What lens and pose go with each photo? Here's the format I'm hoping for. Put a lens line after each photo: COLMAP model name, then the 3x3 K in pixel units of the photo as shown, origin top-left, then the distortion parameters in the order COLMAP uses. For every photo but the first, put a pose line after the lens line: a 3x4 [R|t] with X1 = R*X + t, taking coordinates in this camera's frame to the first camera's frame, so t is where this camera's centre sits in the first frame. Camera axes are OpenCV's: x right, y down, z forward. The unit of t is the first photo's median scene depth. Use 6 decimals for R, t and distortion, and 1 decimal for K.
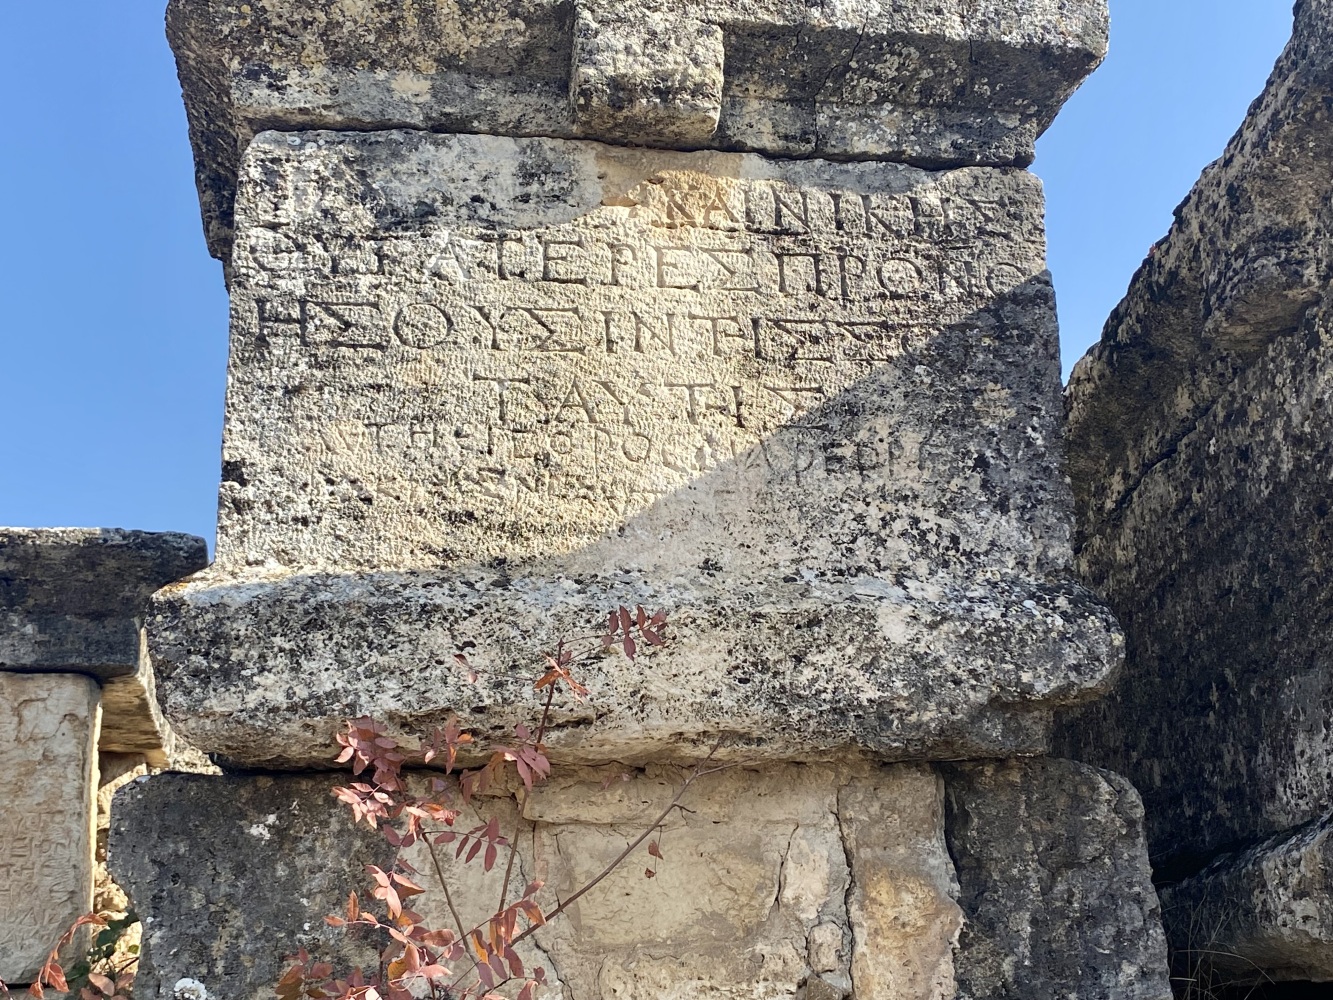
lens RADIAL K [[1768.0, 0, 666.1], [0, 1768.0, 505.8], [0, 0, 1]] dist [0.124535, 0.000000]
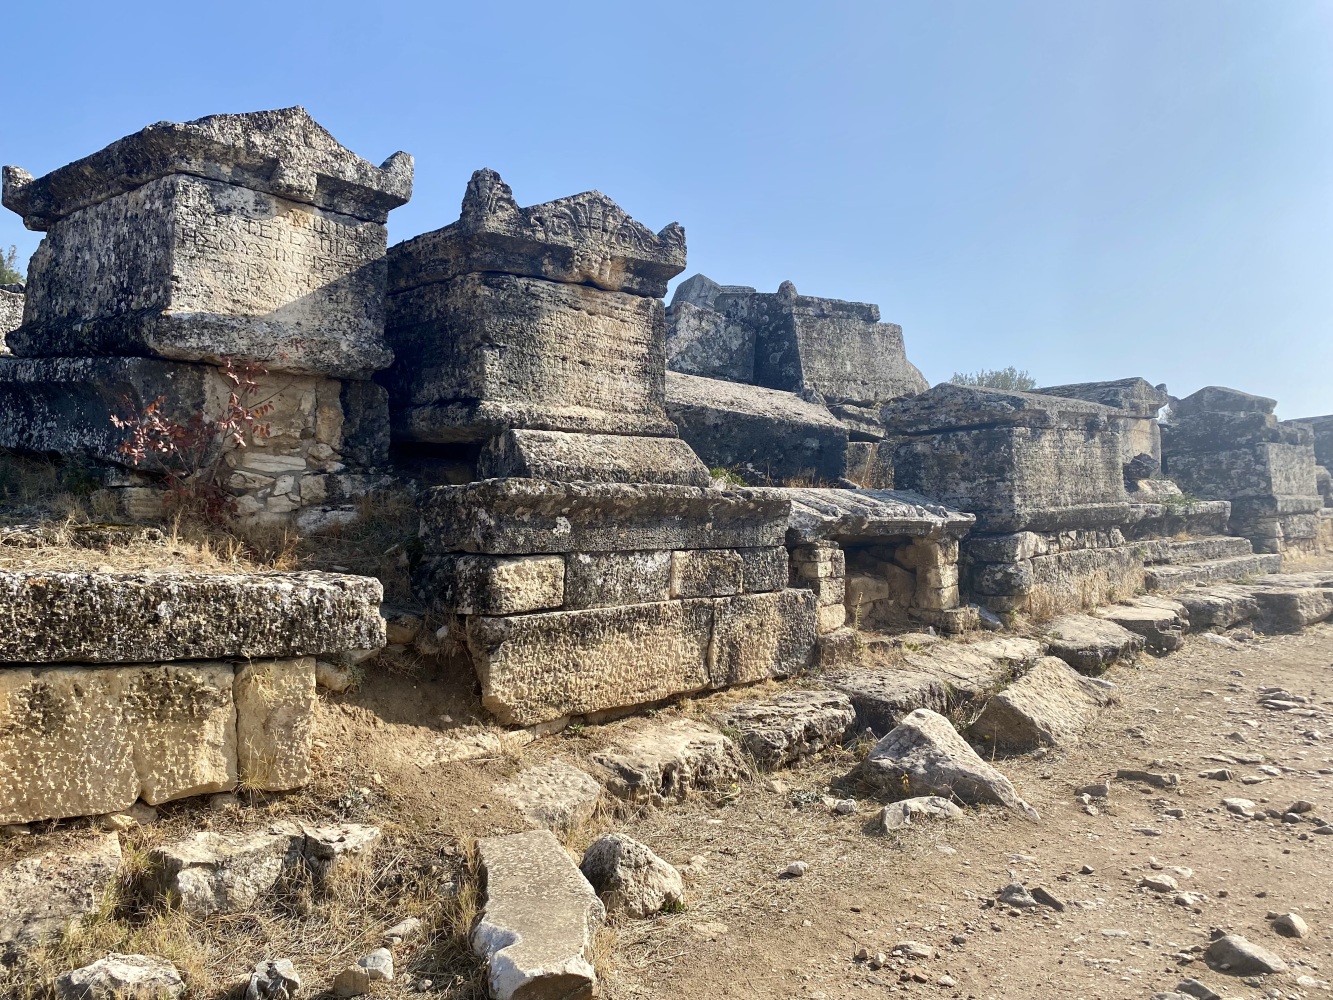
lens RADIAL K [[1048.0, 0, 666.8], [0, 1048.0, 502.6], [0, 0, 1]] dist [0.050000, -0.057521]
pose [[0.770709, 0.048555, 0.635335, -0.771957], [-0.228463, 0.951854, 0.204399, -0.239529], [-0.594821, -0.302683, 0.744695, -1.259900]]
